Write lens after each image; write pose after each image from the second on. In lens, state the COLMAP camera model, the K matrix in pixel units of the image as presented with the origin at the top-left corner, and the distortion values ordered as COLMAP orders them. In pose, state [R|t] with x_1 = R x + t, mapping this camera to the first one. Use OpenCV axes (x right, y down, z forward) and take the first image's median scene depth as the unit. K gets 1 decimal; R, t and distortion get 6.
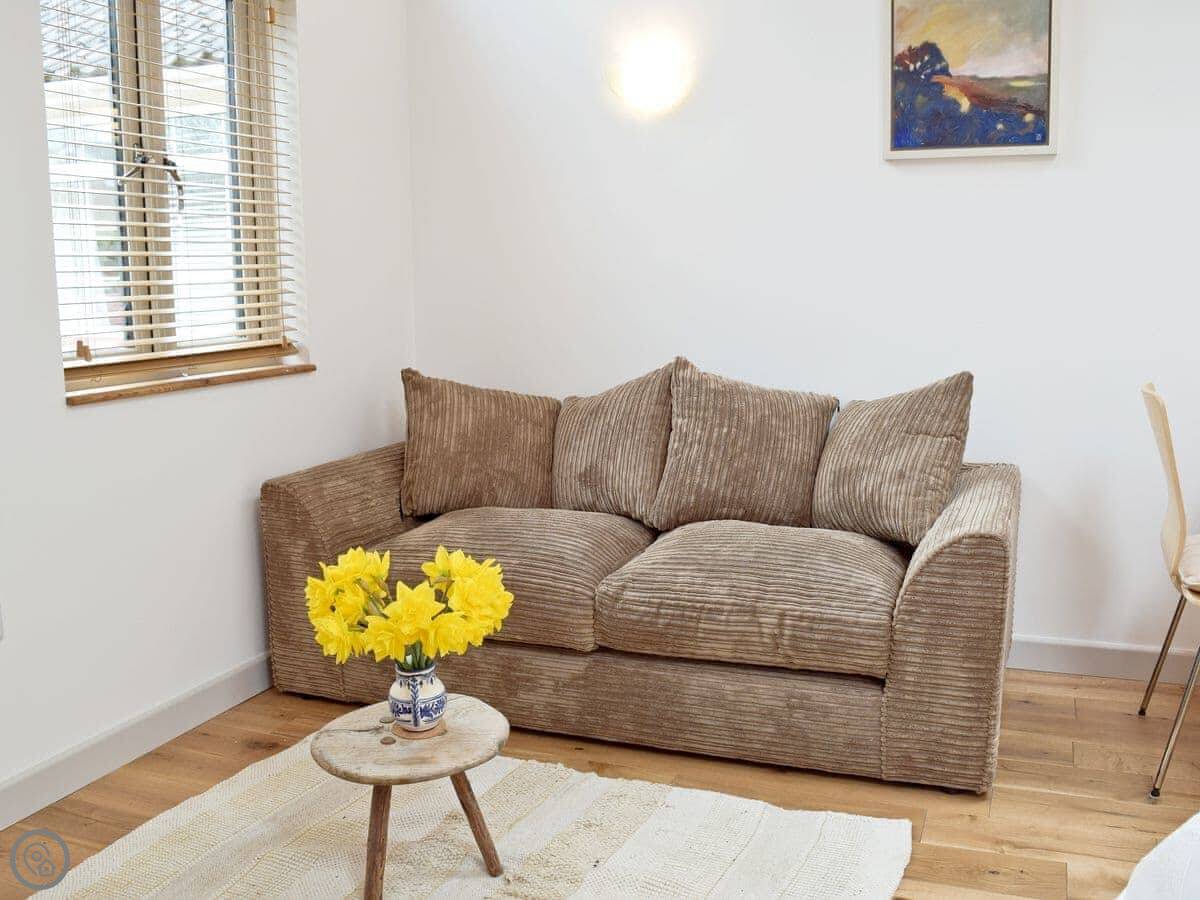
lens RADIAL K [[1123.9, 0, 591.4], [0, 1123.9, 448.5], [0, 0, 1]] dist [-0.078406, 0.000128]
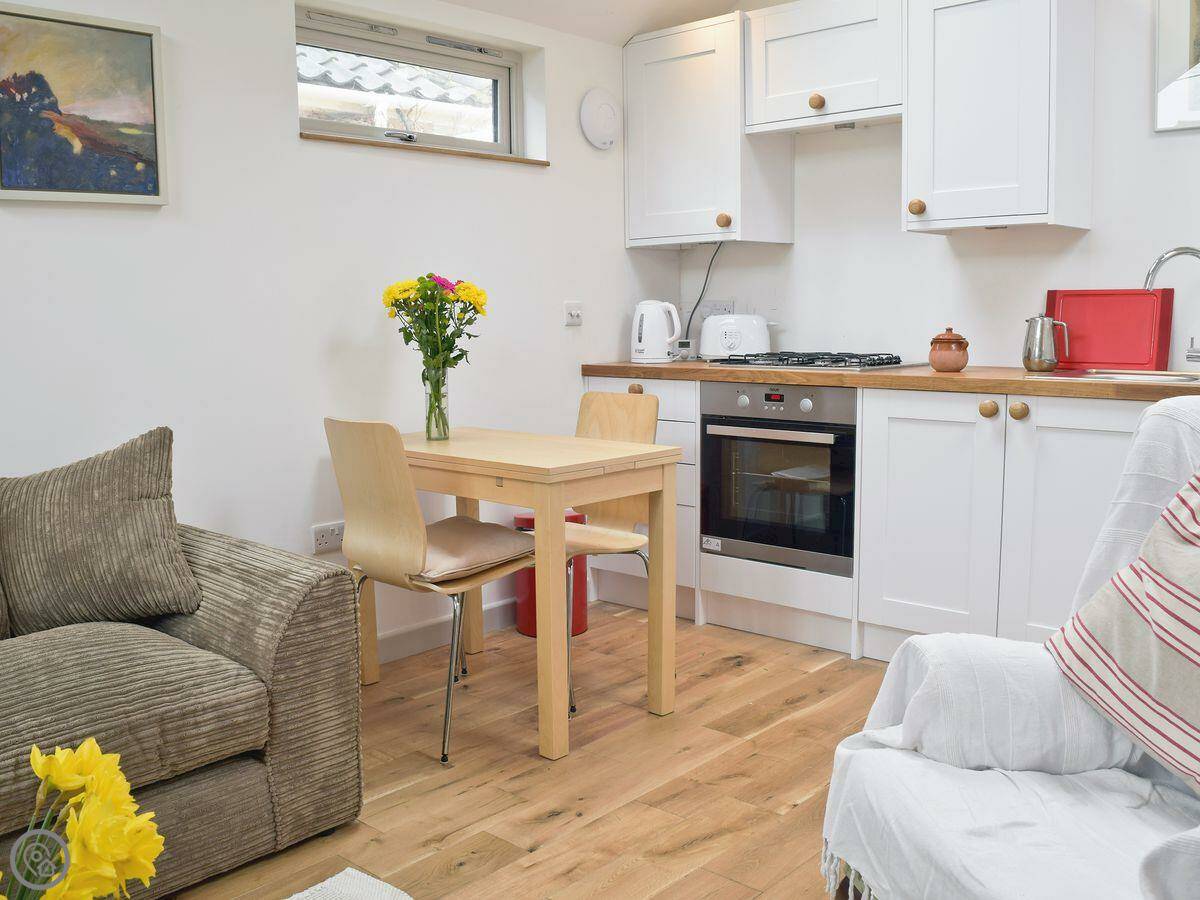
lens RADIAL K [[1123.9, 0, 591.4], [0, 1123.9, 448.5], [0, 0, 1]] dist [-0.078406, 0.000128]
pose [[0.372466, -0.117050, 0.920635, -0.391928], [0.159461, 0.985332, 0.060762, -0.048119], [-0.914244, 0.124174, 0.385668, 0.285336]]
